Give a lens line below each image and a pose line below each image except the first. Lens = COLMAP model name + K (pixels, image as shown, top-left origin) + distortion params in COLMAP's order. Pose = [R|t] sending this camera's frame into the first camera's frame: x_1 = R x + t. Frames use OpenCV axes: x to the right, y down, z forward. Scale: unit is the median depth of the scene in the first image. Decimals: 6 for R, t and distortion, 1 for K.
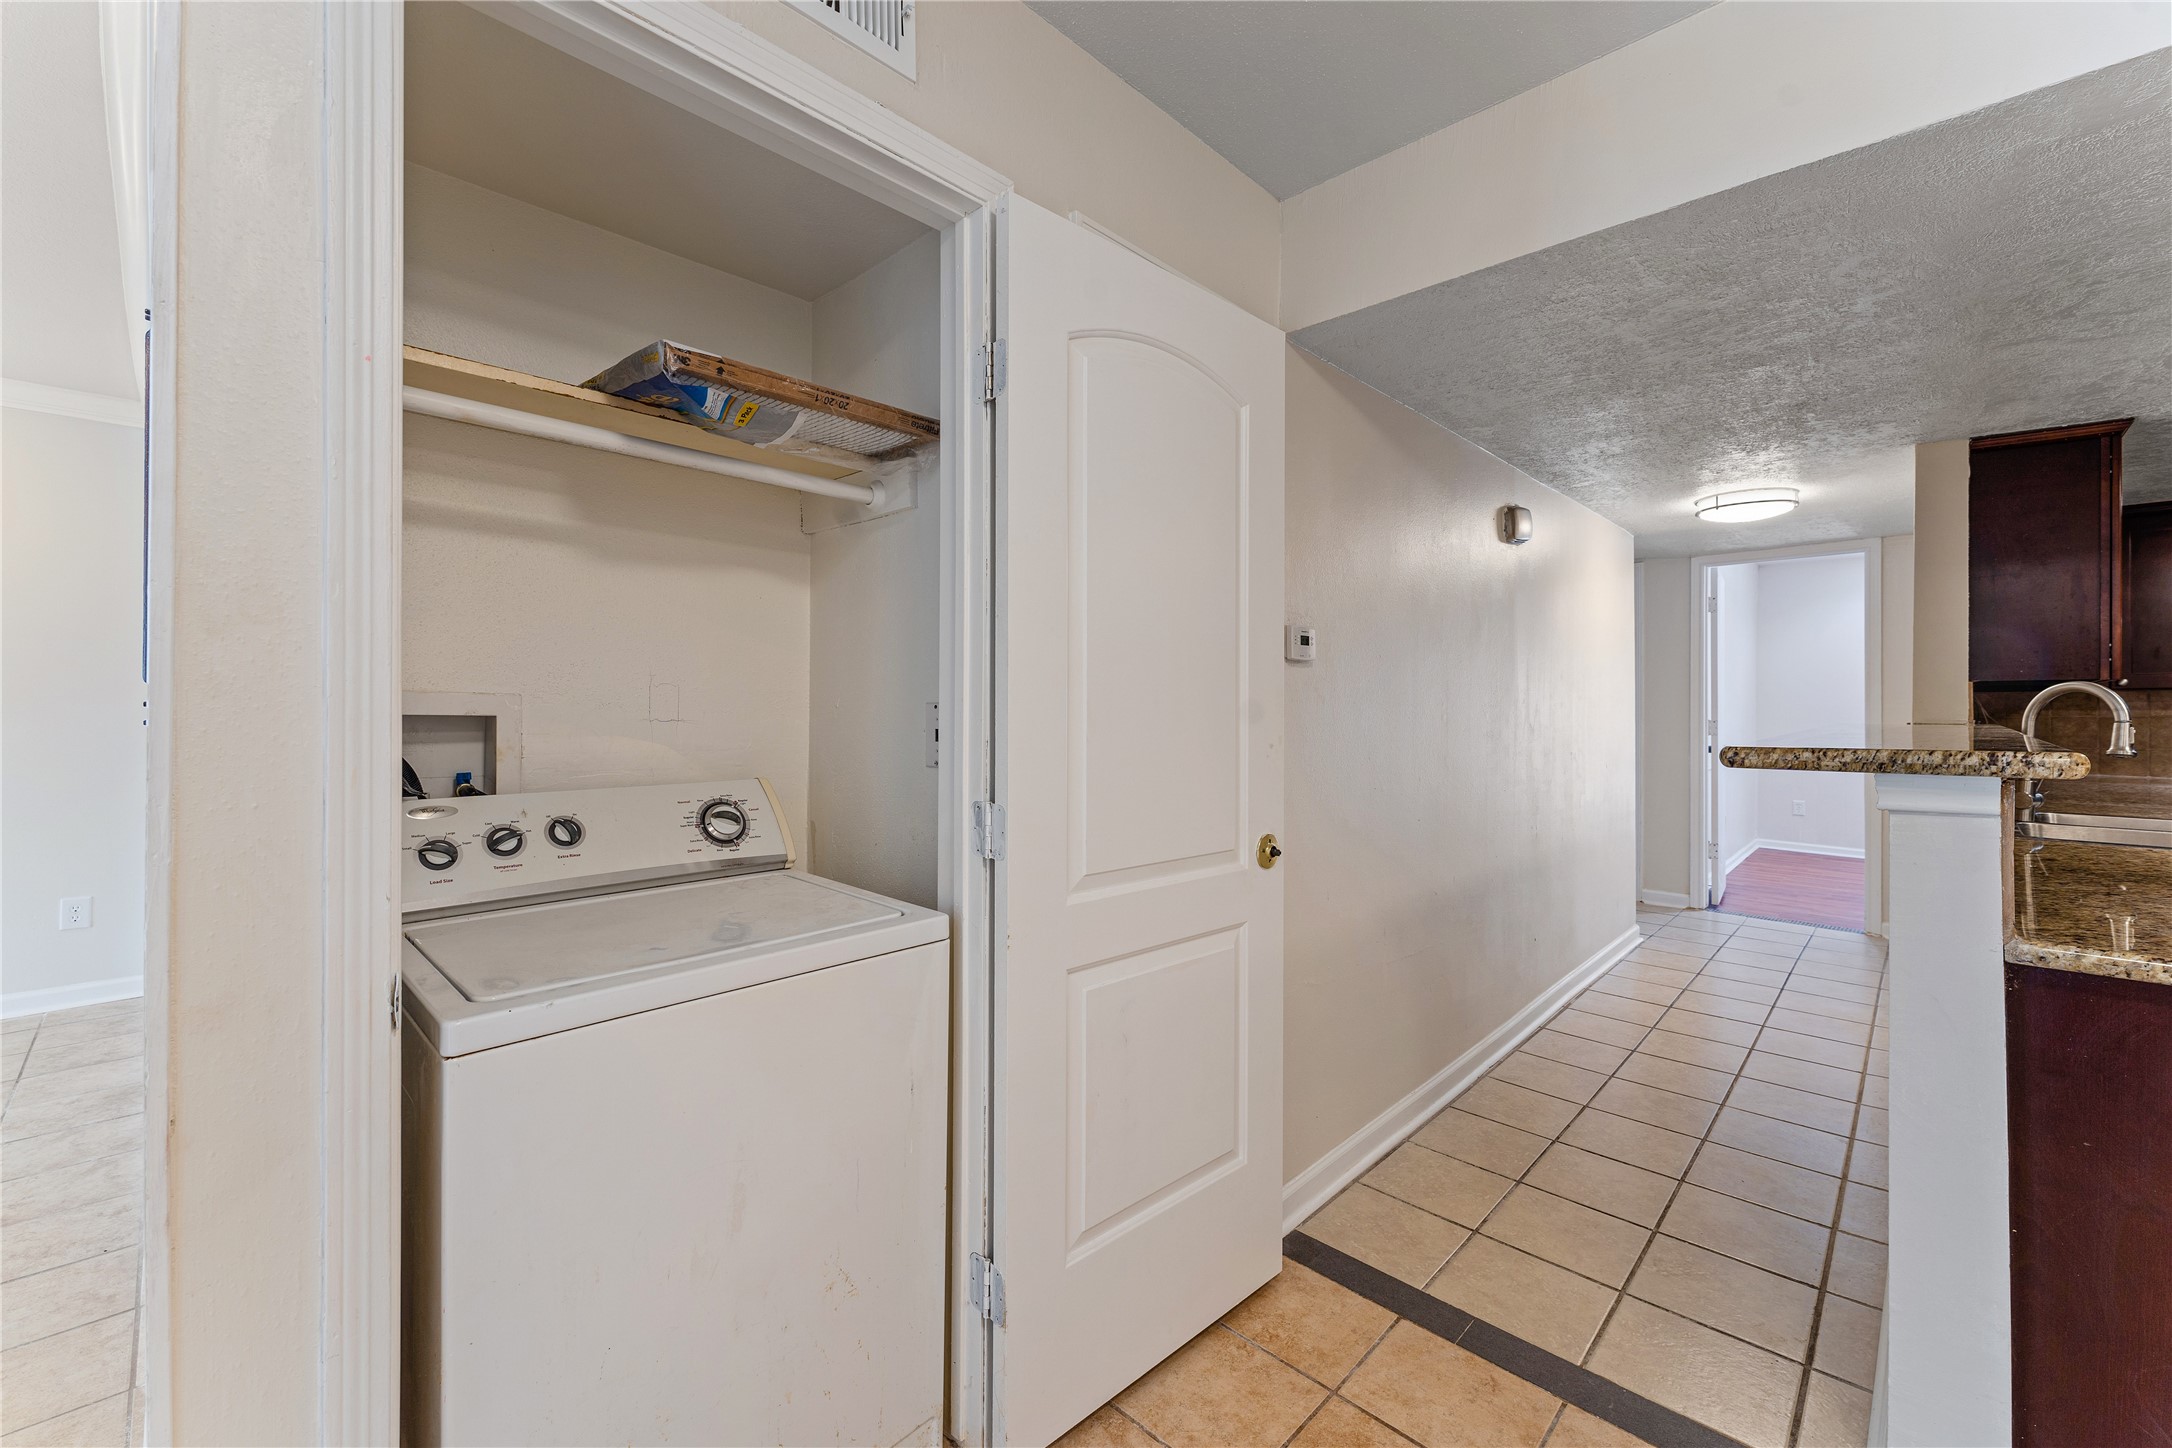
lens RADIAL K [[884.6, 0, 1071.6], [0, 884.6, 702.9], [0, 0, 1]] dist [0.000398, -0.000922]
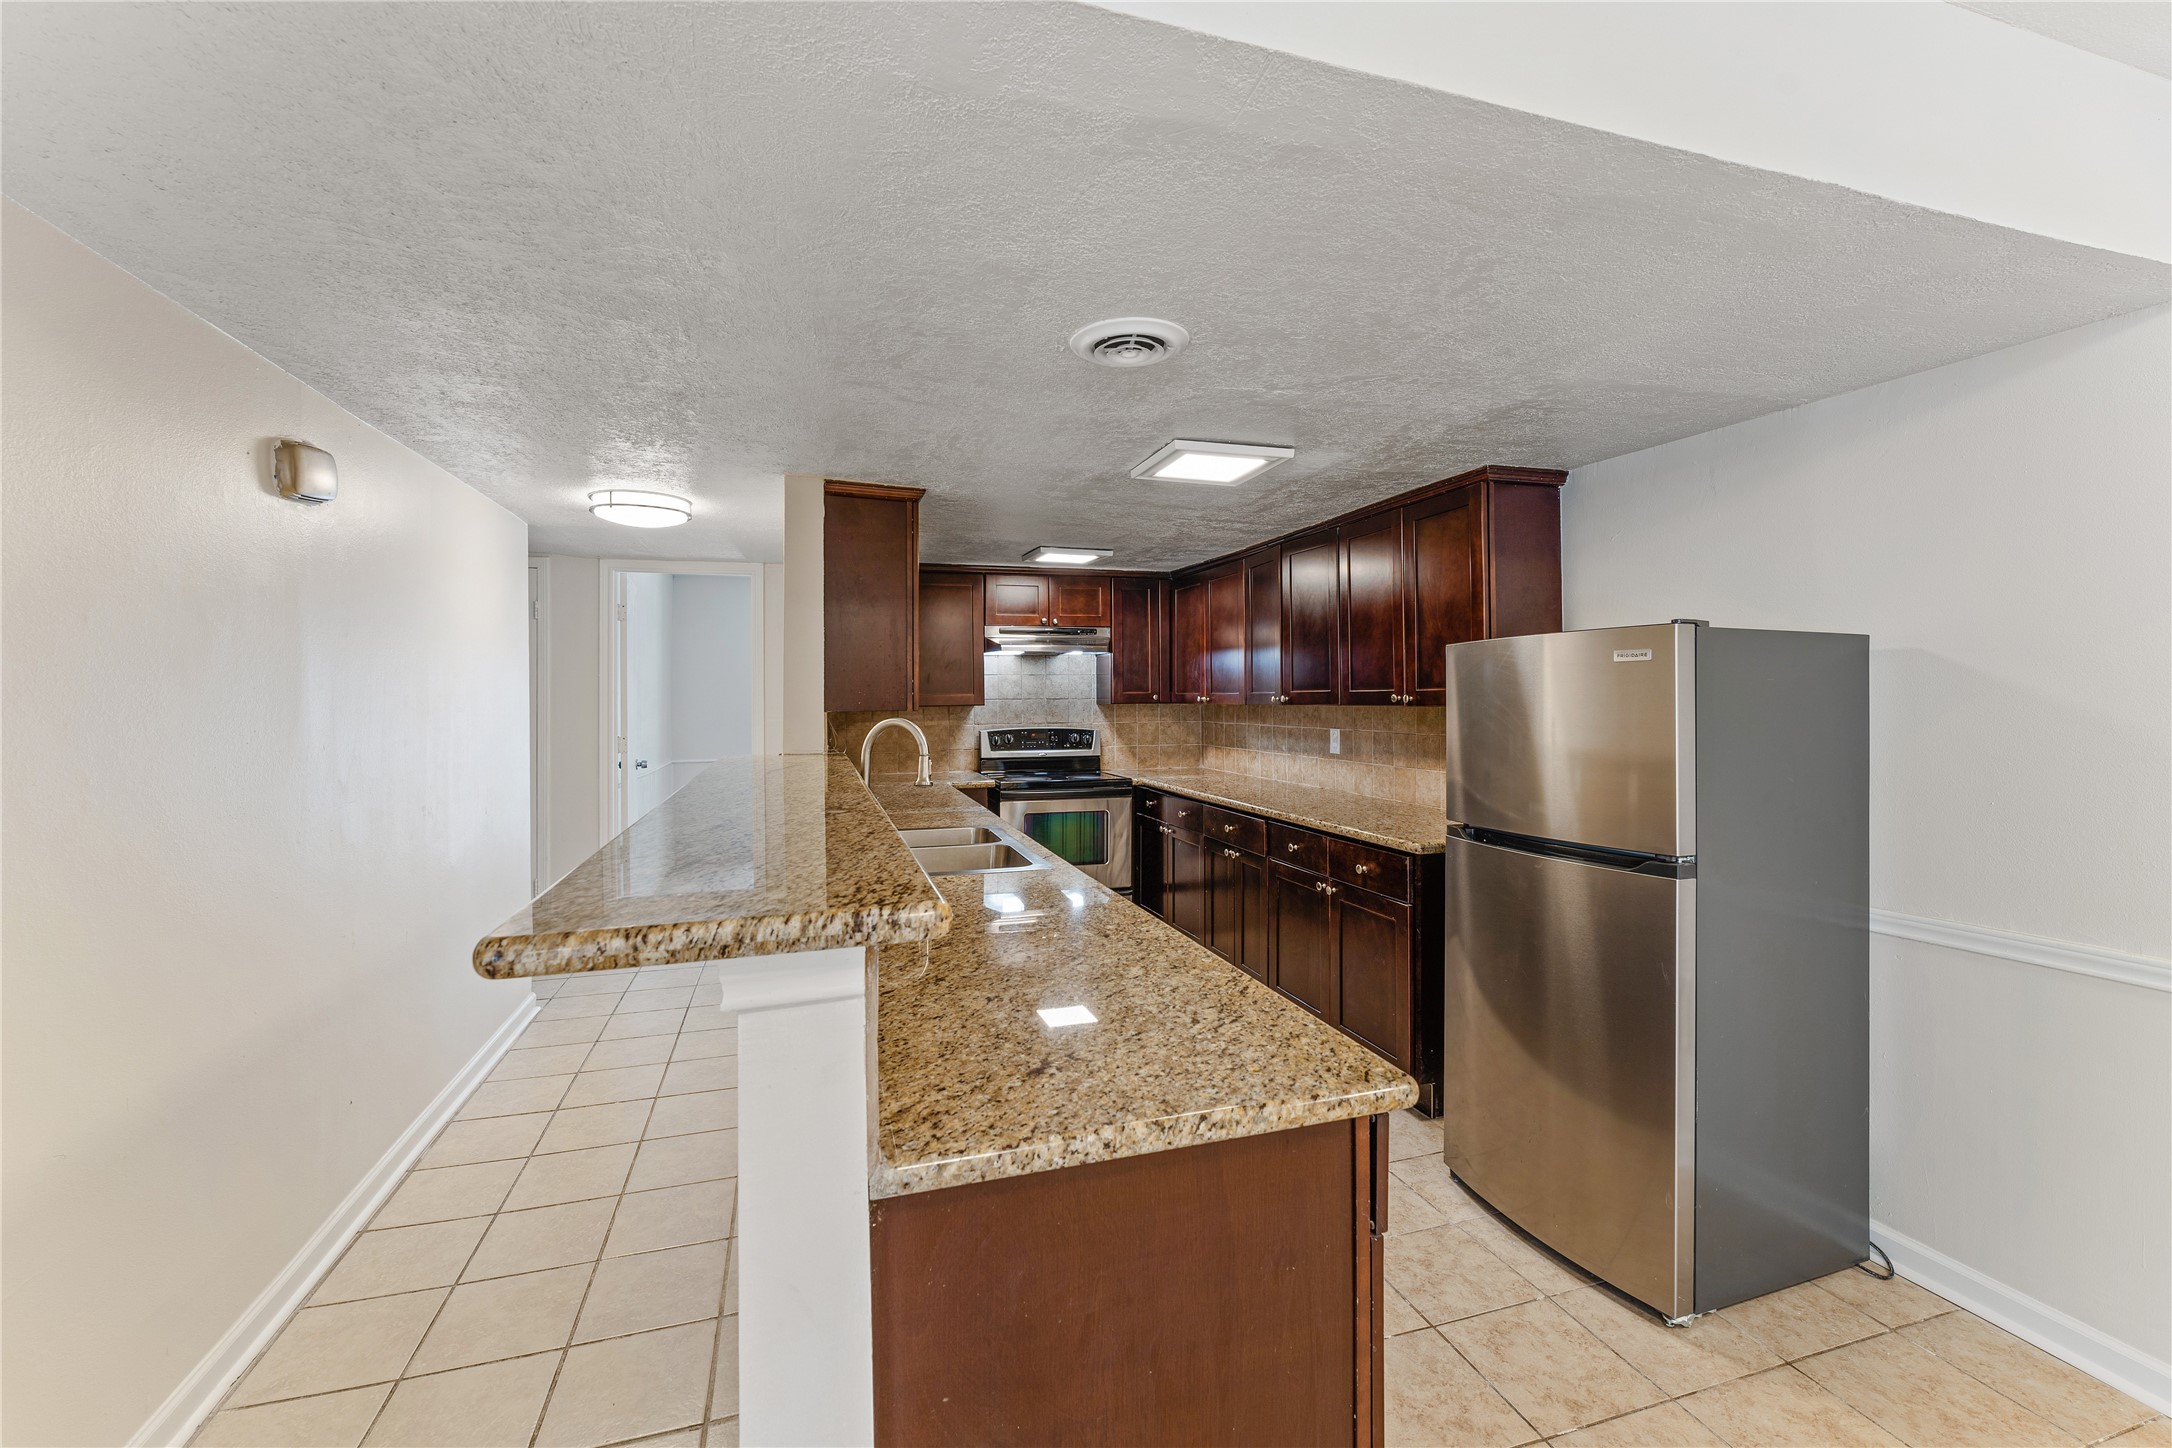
lens RADIAL K [[884.6, 0, 1076.1], [0, 884.6, 701.1], [0, 0, 1]] dist [0.000398, -0.000922]
pose [[0.478099, -0.009613, 0.878253, 0.251976], [0.001598, 0.999948, 0.010075, -0.050606], [-0.878305, -0.003414, 0.478089, 0.251941]]
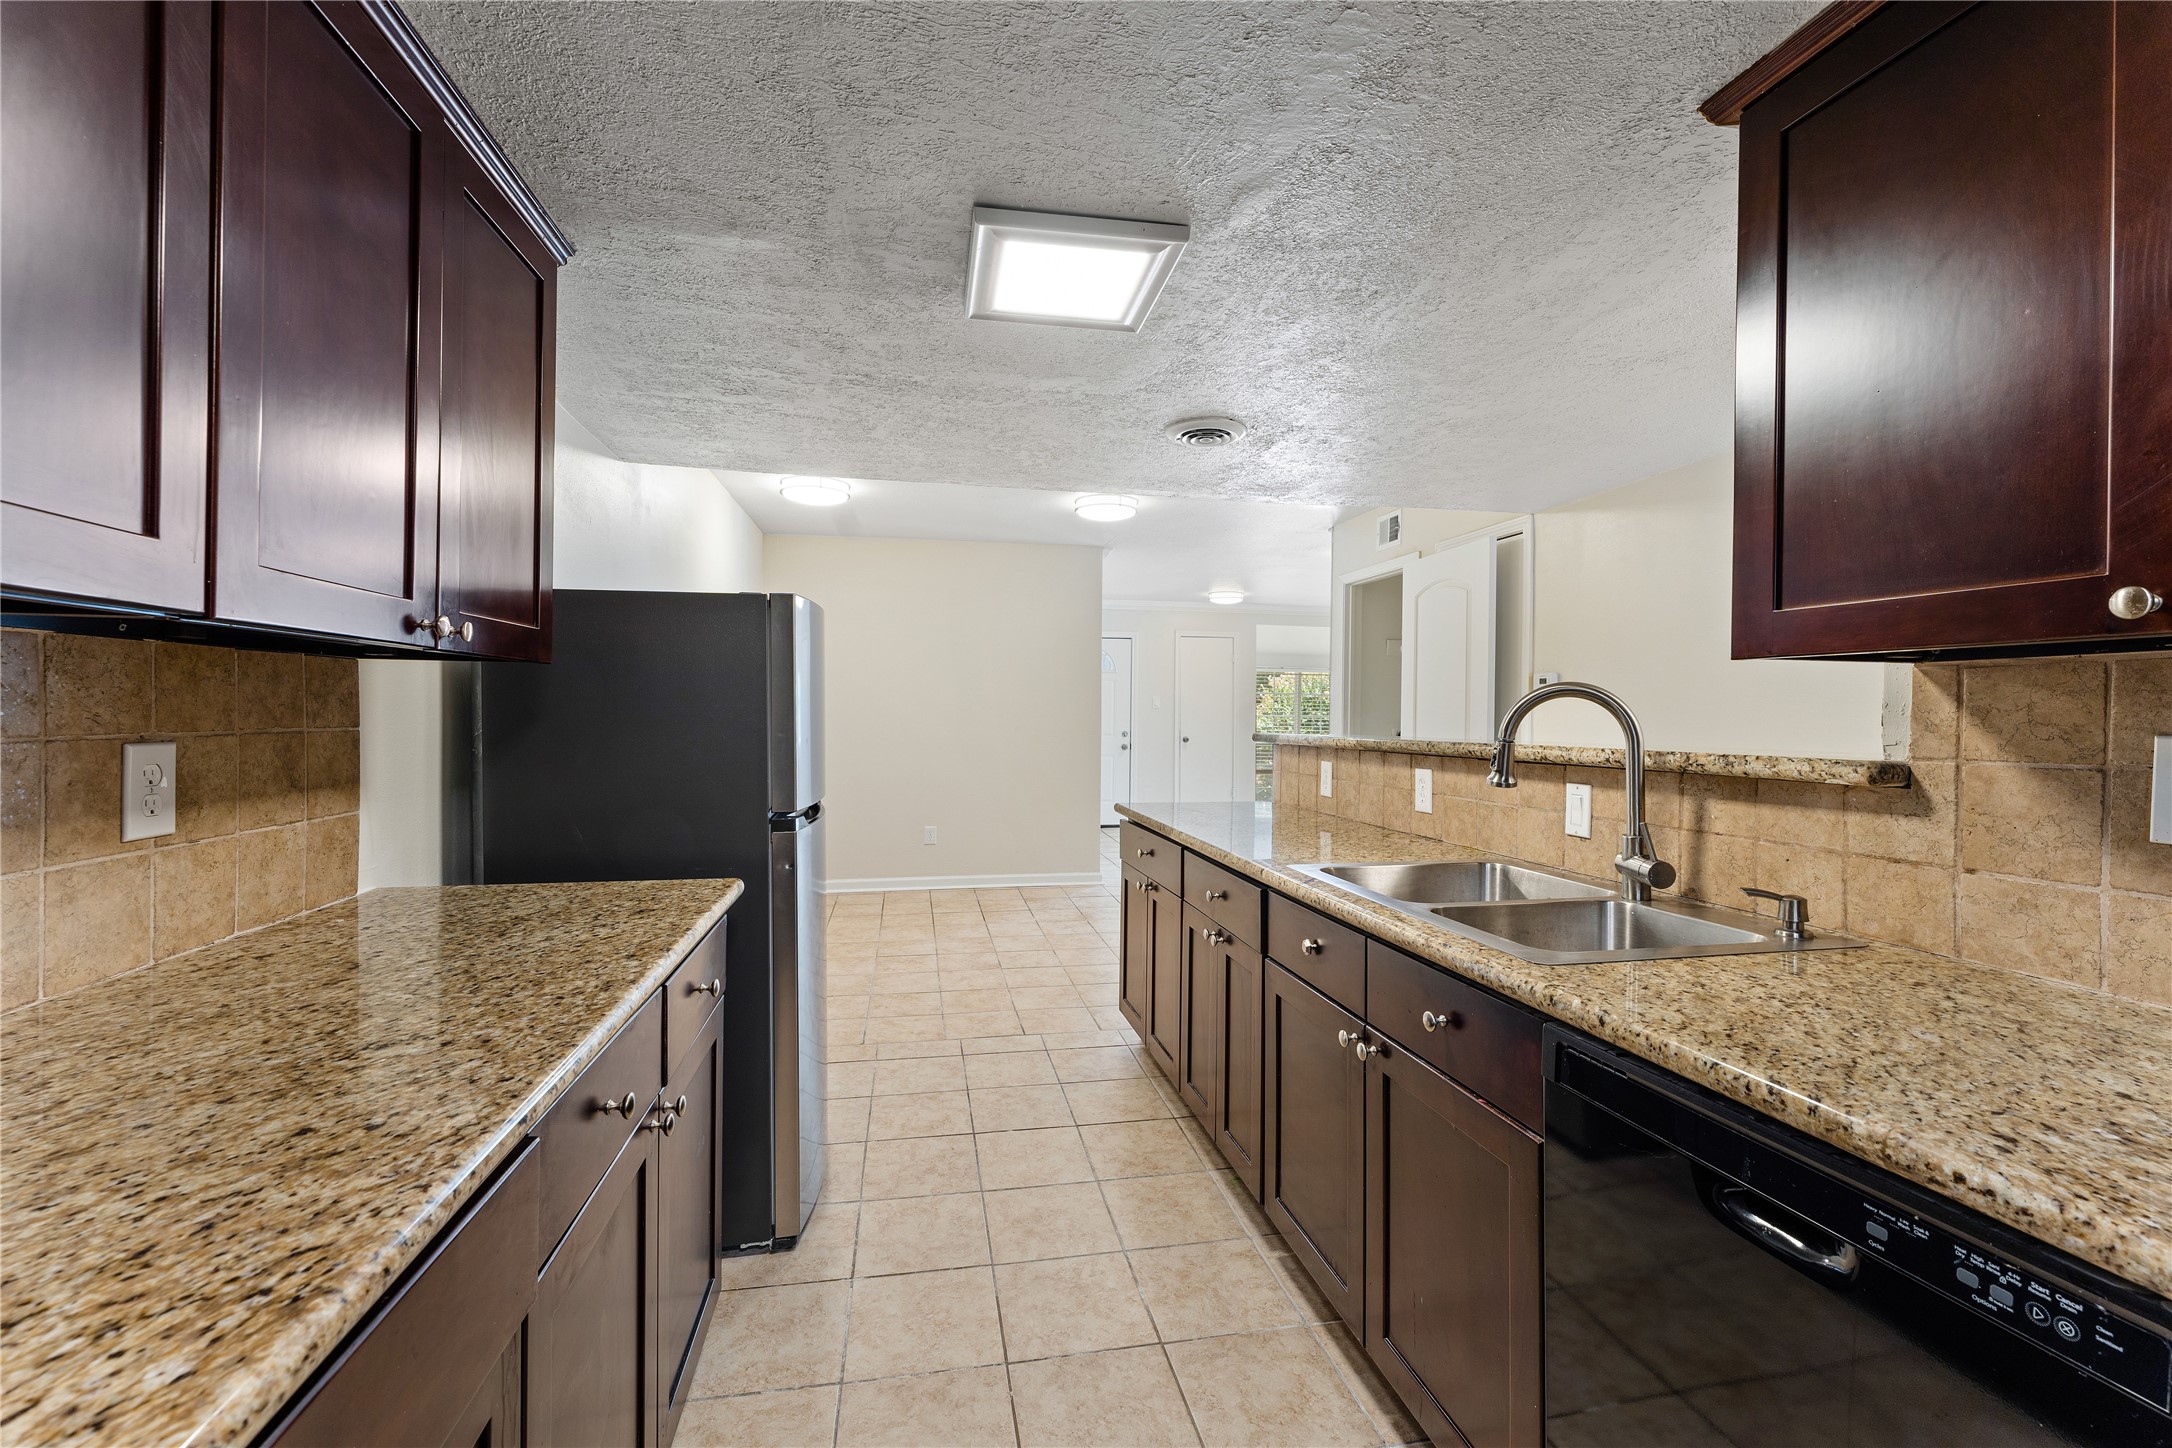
lens RADIAL K [[884.6, 0, 1070.4], [0, 884.6, 714.6], [0, 0, 1]] dist [0.000398, -0.000922]
pose [[-0.574719, -0.005158, -0.818334, 1.742443], [-0.003230, 0.999987, -0.004035, 0.004592], [0.818344, 0.000324, -0.574728, 0.979286]]
